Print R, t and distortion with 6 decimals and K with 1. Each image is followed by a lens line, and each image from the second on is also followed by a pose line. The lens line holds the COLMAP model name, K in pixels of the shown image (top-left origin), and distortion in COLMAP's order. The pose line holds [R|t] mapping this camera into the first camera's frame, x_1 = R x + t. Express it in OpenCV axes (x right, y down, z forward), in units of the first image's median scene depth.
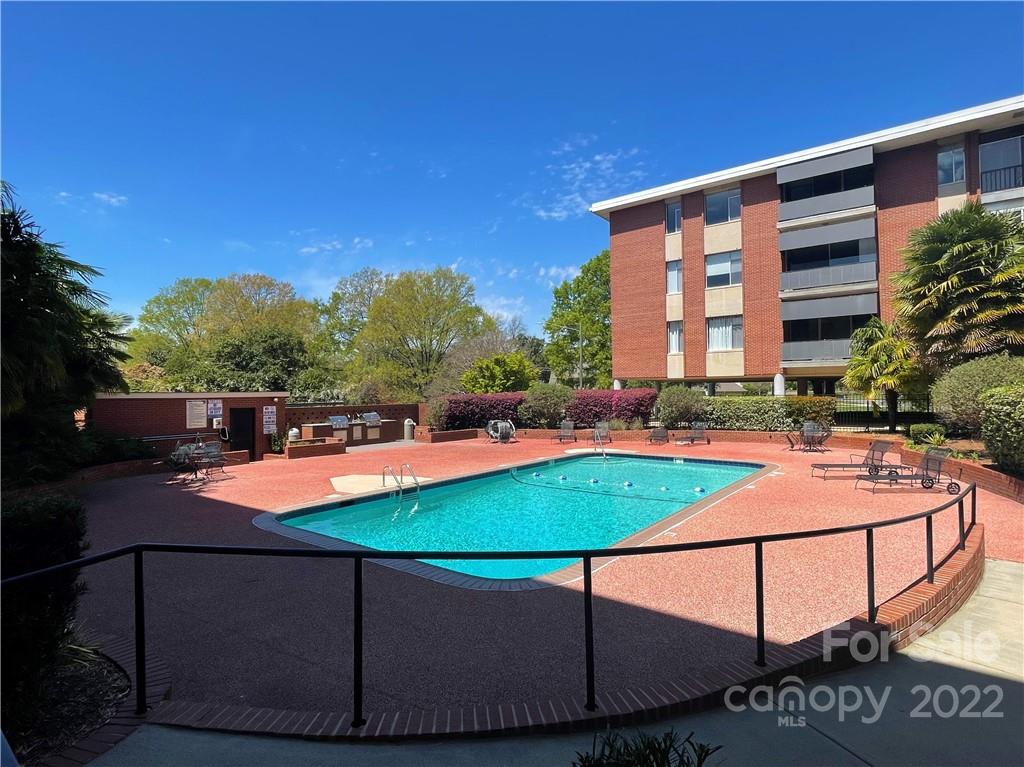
lens RADIAL K [[531.2, 0, 510.8], [0, 531.2, 385.1], [0, 0, 1]] dist [-0.001854, -0.000139]
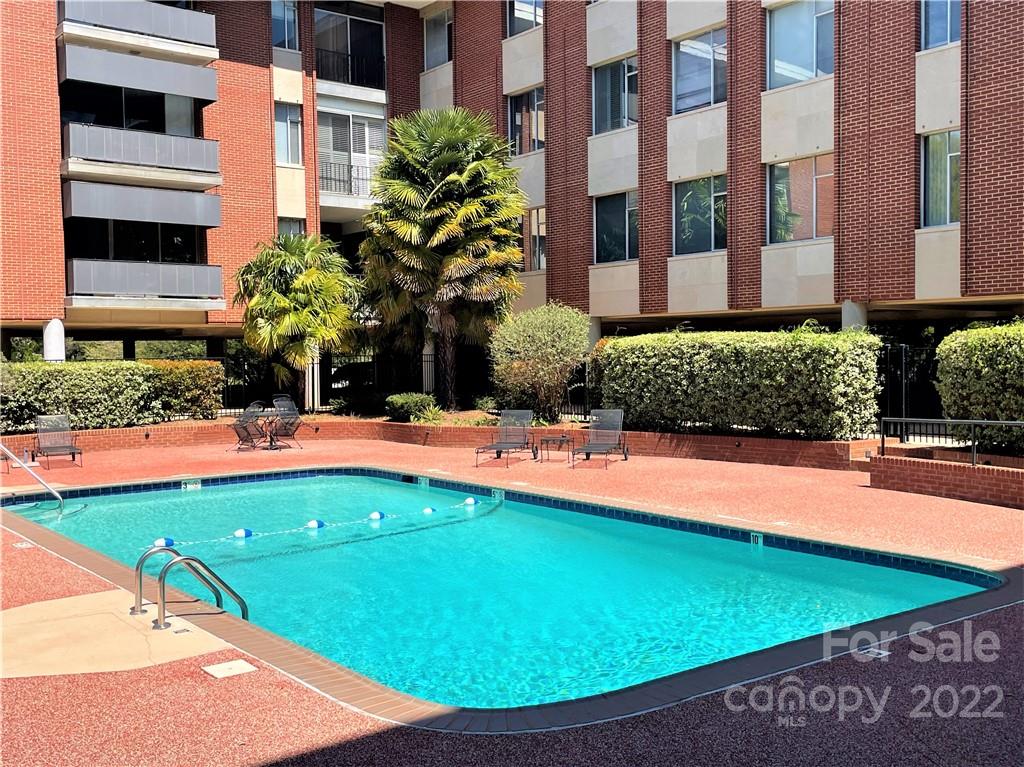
lens RADIAL K [[1050.5, 0, 511.0], [0, 1050.5, 389.9], [0, 0, 1]] dist [0.018835, 0.000000]
pose [[0.272845, -0.020497, 0.961840, -0.416849], [-0.008321, 0.999685, 0.023664, 0.022767], [-0.962022, -0.014460, 0.272589, 0.354834]]
